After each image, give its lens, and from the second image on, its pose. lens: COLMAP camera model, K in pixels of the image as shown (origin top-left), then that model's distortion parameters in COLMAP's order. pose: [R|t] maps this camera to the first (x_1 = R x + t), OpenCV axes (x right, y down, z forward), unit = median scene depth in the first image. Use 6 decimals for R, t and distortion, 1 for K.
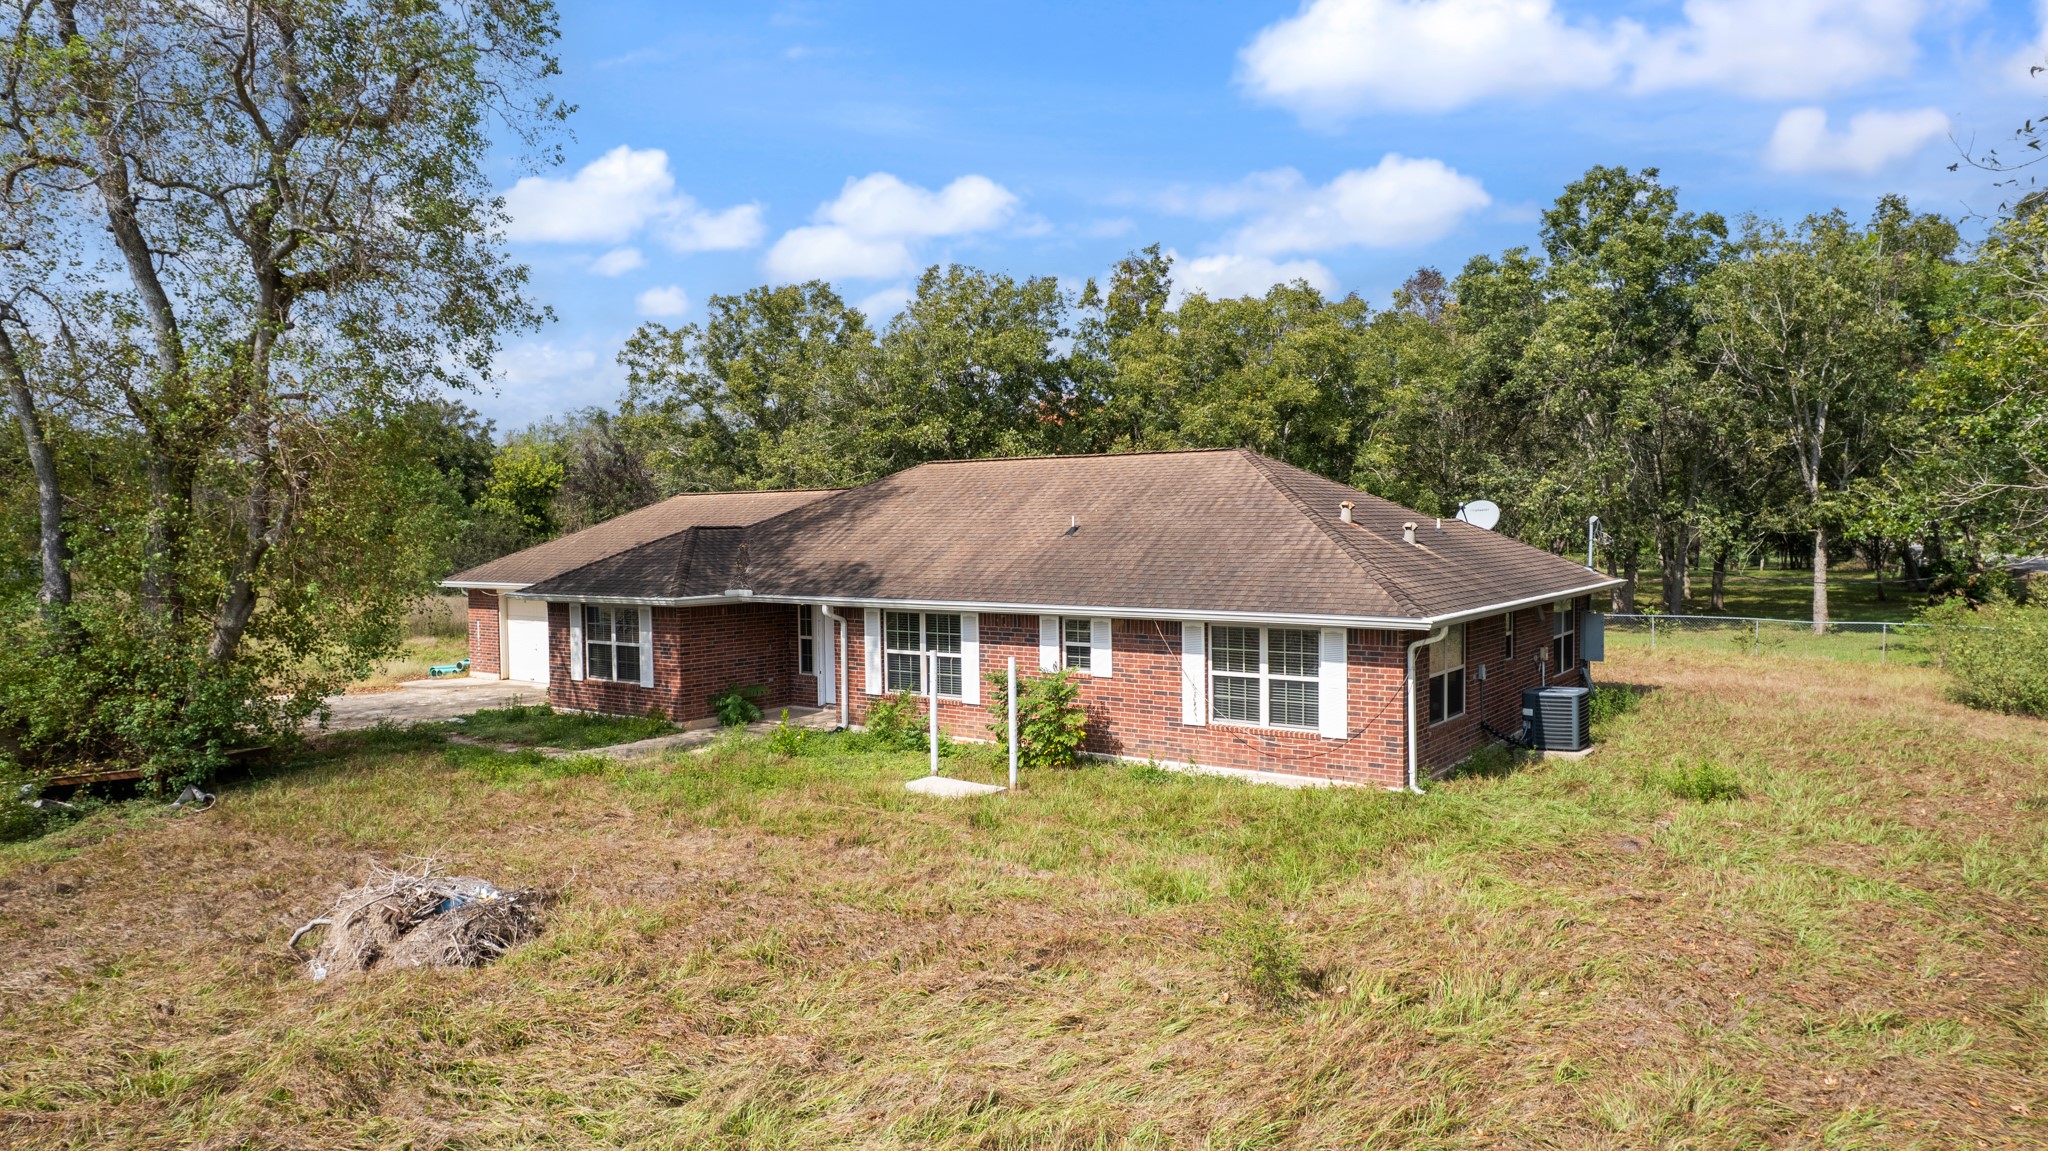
lens RADIAL K [[1371.4, 0, 1022.5], [0, 1371.4, 578.6], [0, 0, 1]] dist [-0.008371, -0.001280]
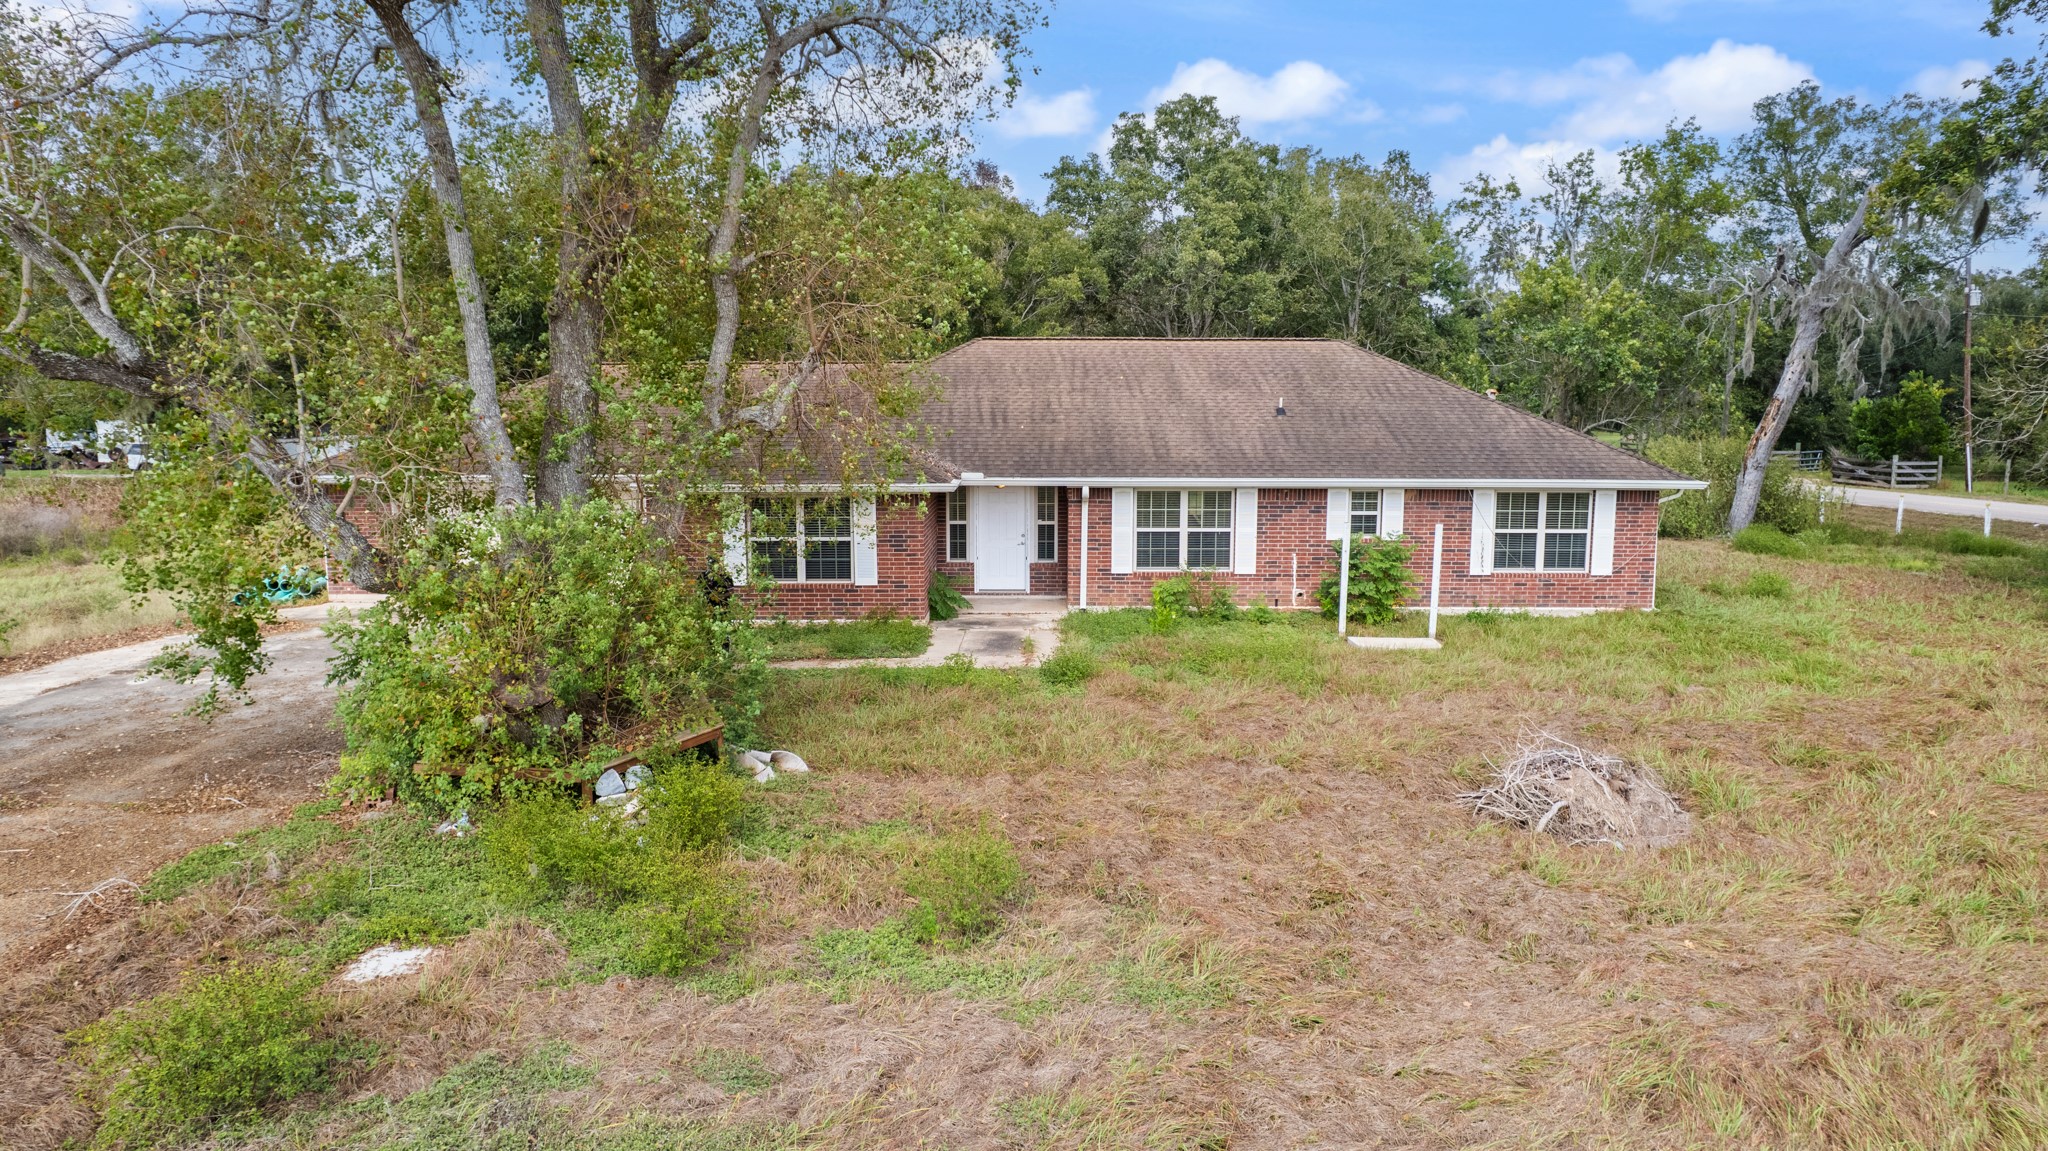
lens RADIAL K [[1371.4, 0, 1022.2], [0, 1371.4, 571.7], [0, 0, 1]] dist [-0.008371, -0.001280]
pose [[0.816634, -0.079647, 0.571634, -0.840580], [0.018066, 0.993475, 0.112613, -0.036689], [-0.576873, -0.081637, 0.812744, 0.239861]]
